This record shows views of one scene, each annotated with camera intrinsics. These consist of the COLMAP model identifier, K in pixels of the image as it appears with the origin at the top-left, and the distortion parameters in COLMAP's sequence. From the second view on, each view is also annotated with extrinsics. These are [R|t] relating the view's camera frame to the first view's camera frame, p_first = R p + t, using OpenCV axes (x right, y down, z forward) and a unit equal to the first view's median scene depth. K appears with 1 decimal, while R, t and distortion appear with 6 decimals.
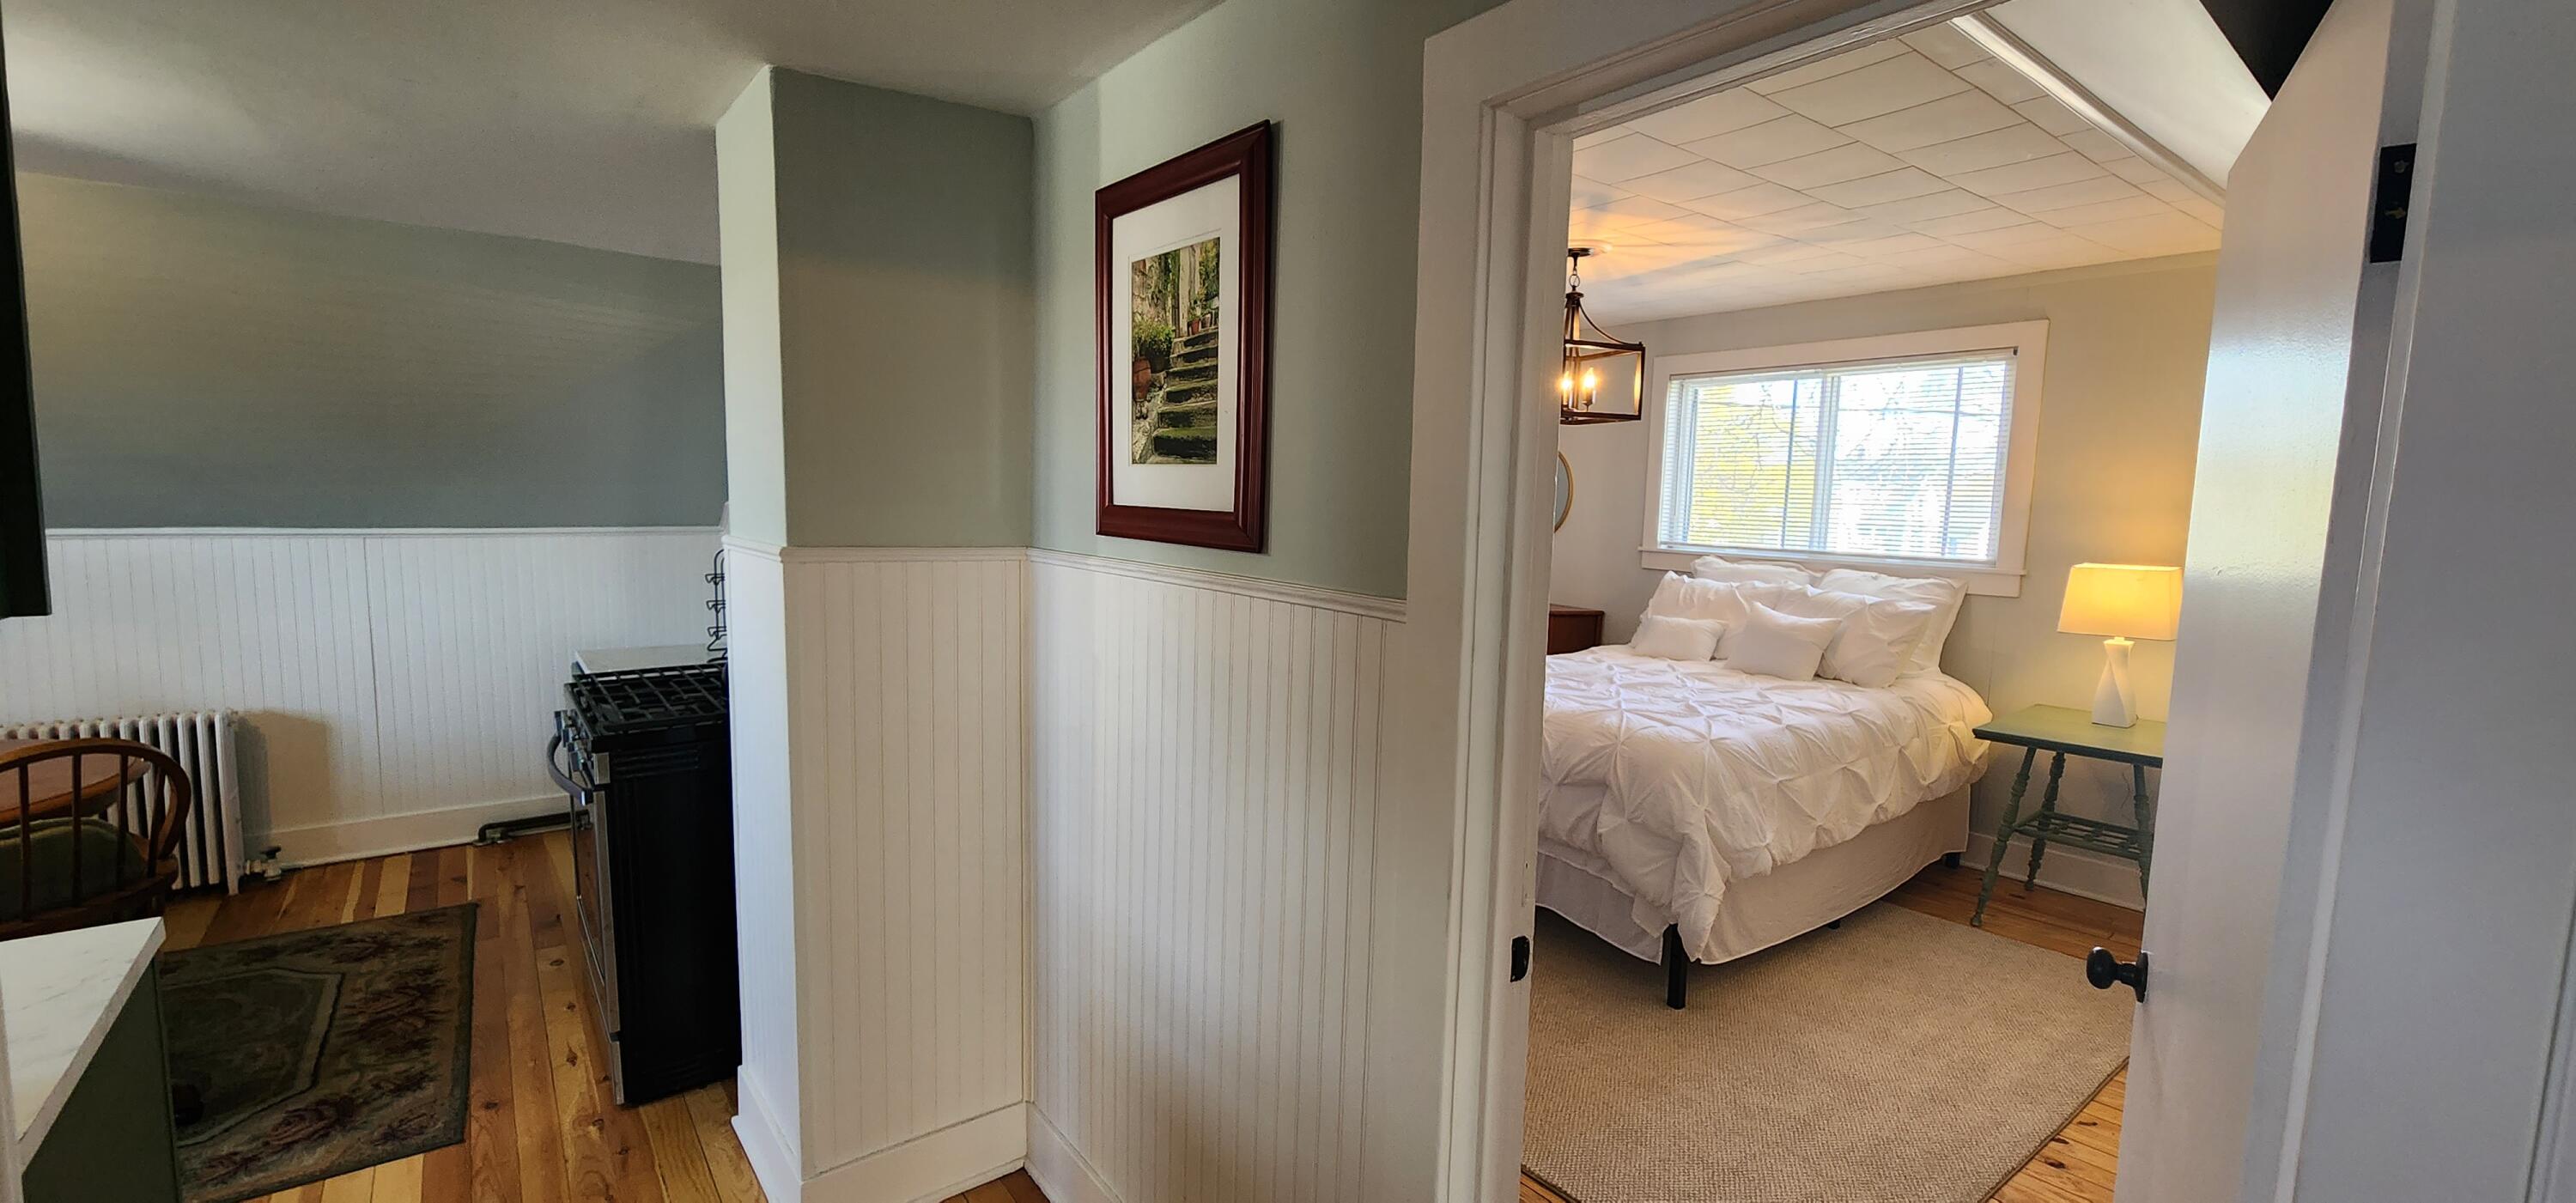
lens RADIAL K [[1060.5, 0, 1294.0], [0, 1060.5, 609.4], [0, 0, 1]] dist [-0.004344, -0.000424]
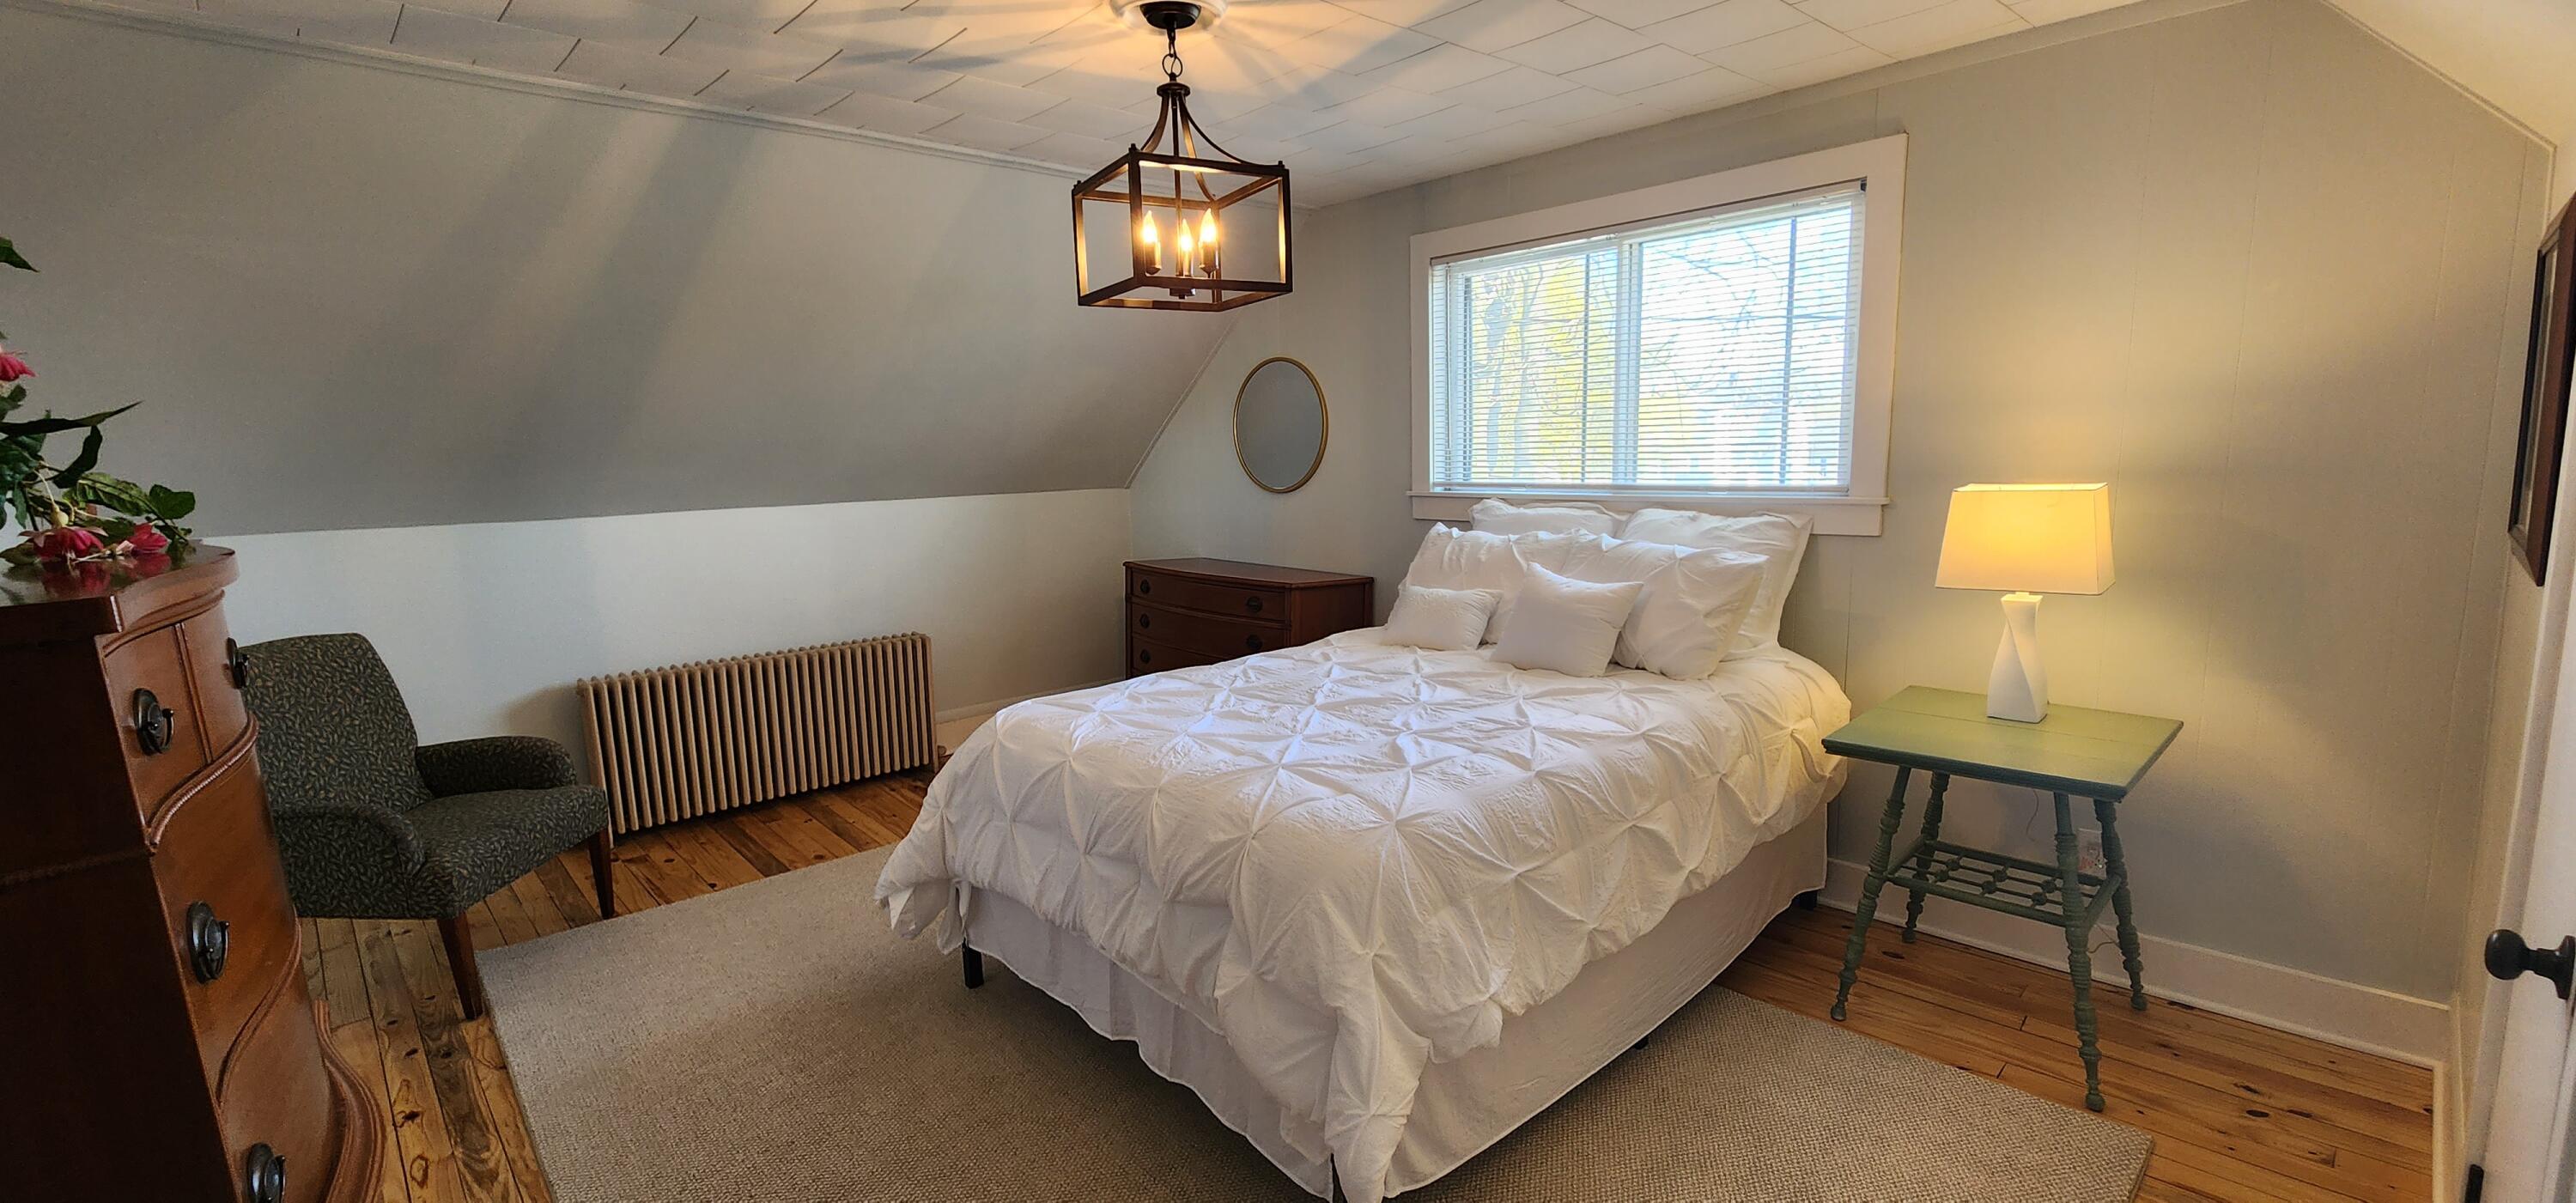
lens RADIAL K [[1060.5, 0, 1294.0], [0, 1060.5, 609.4], [0, 0, 1]] dist [-0.004344, -0.000424]
pose [[0.993882, -0.066888, 0.087885, 0.235650], [0.062807, 0.996850, 0.048421, -0.022641], [-0.090847, -0.042605, 0.994953, 0.337911]]
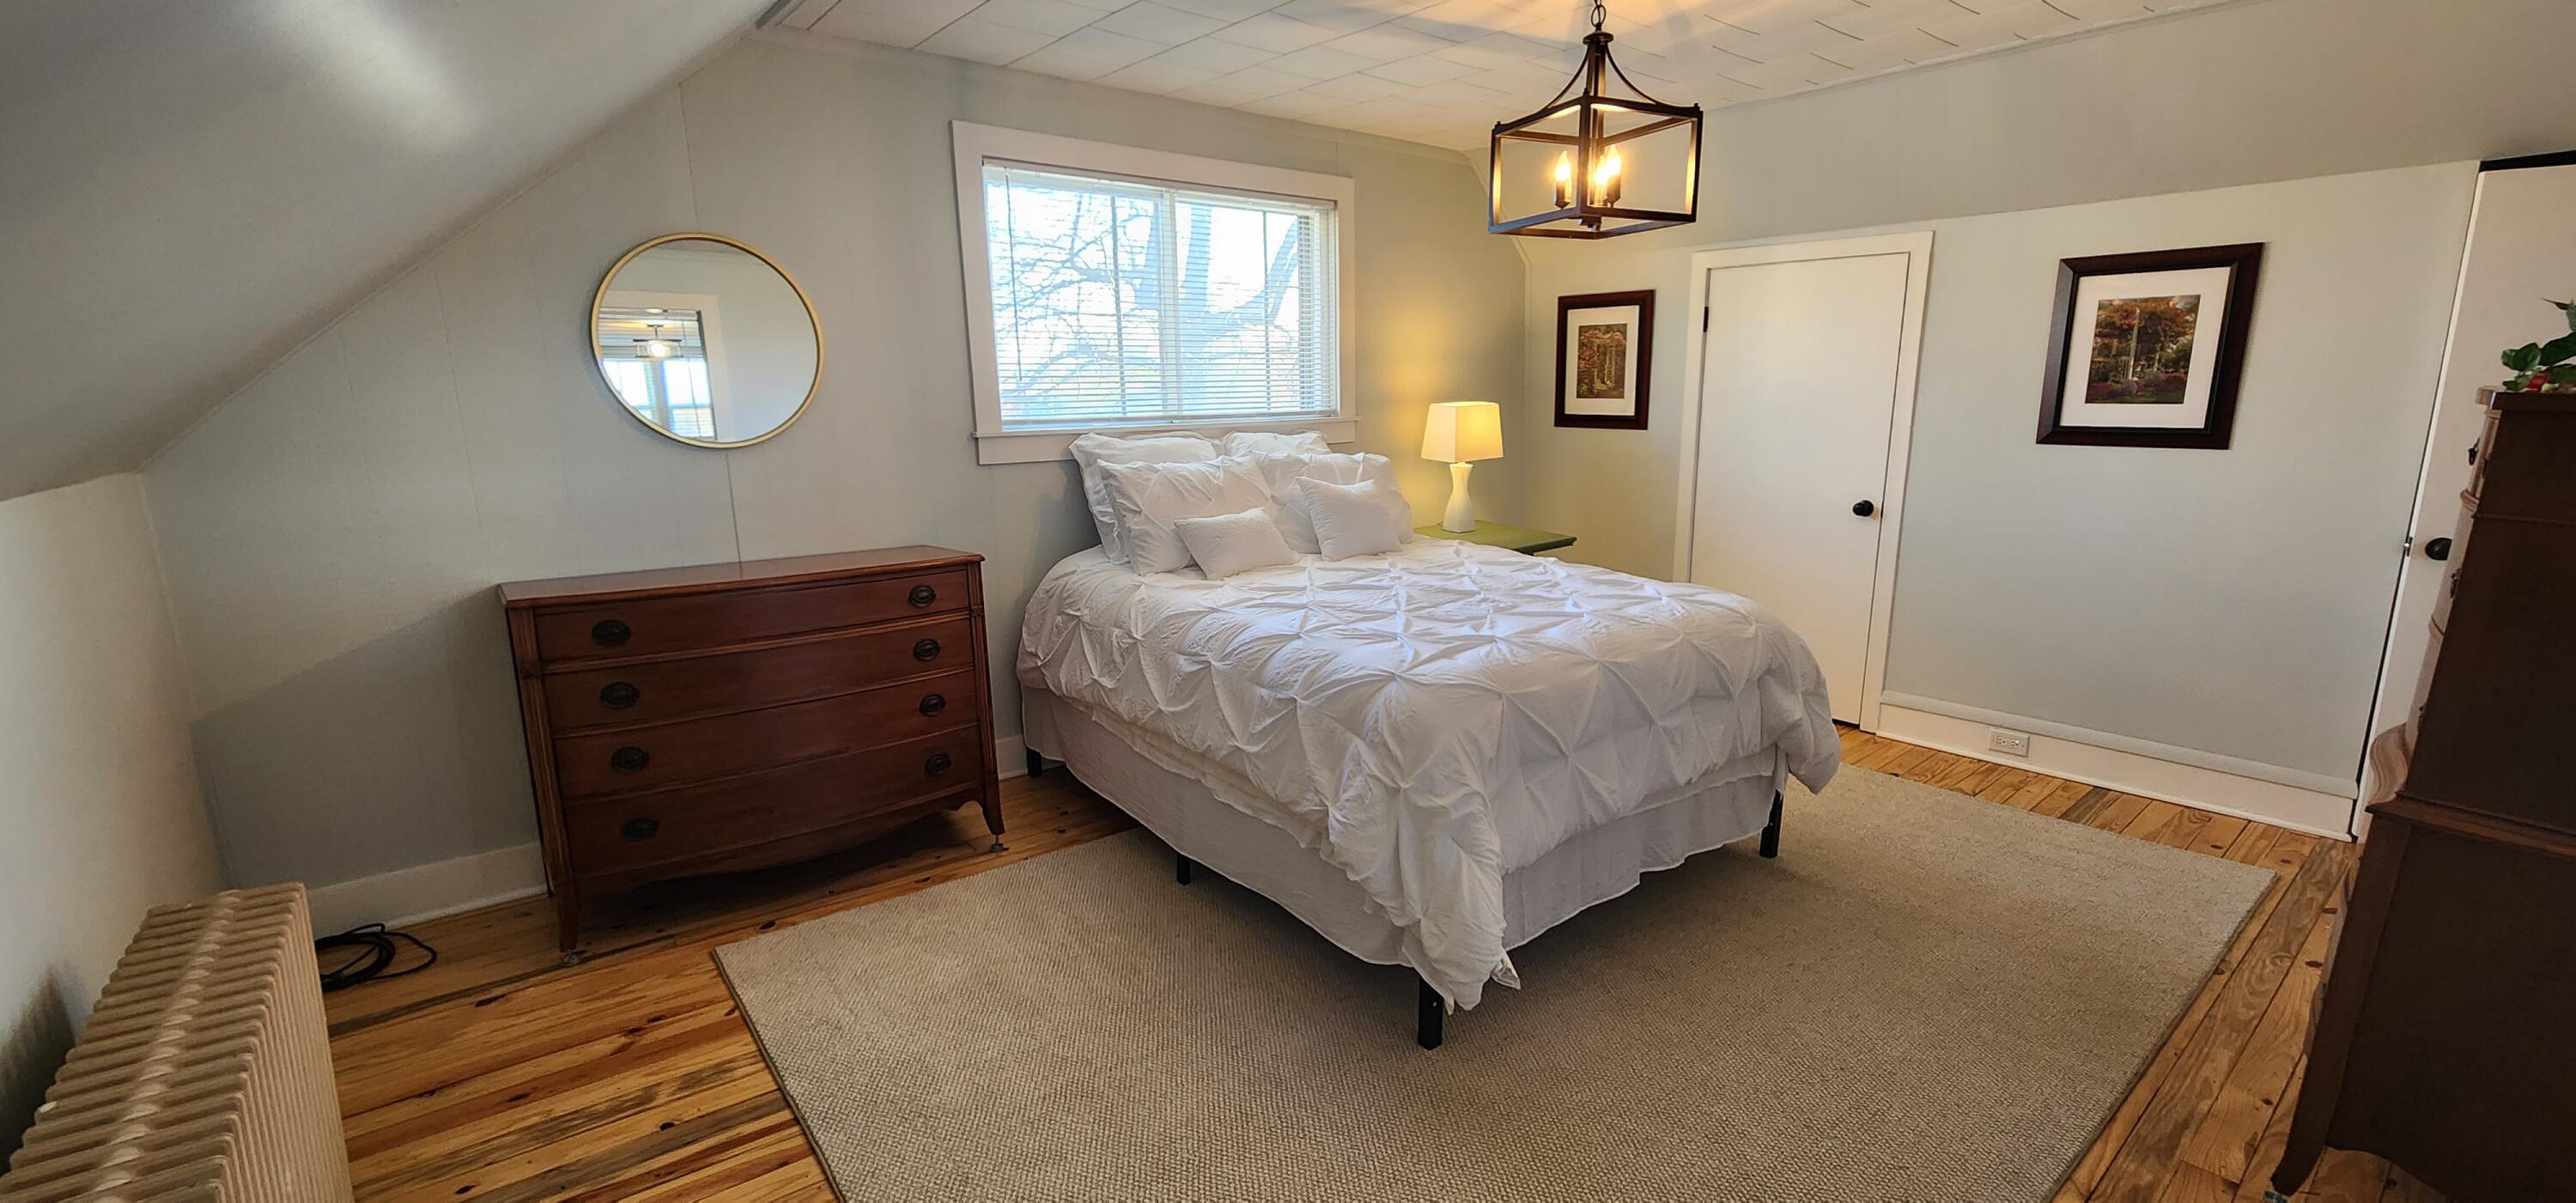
lens RADIAL K [[1060.5, 0, 1294.0], [0, 1060.5, 609.4], [0, 0, 1]] dist [-0.004344, -0.000424]
pose [[-0.009444, -0.222108, 0.974976, -0.413873], [0.123967, 0.967238, 0.221546, -0.098730], [-0.992241, 0.122957, 0.018400, 1.092395]]
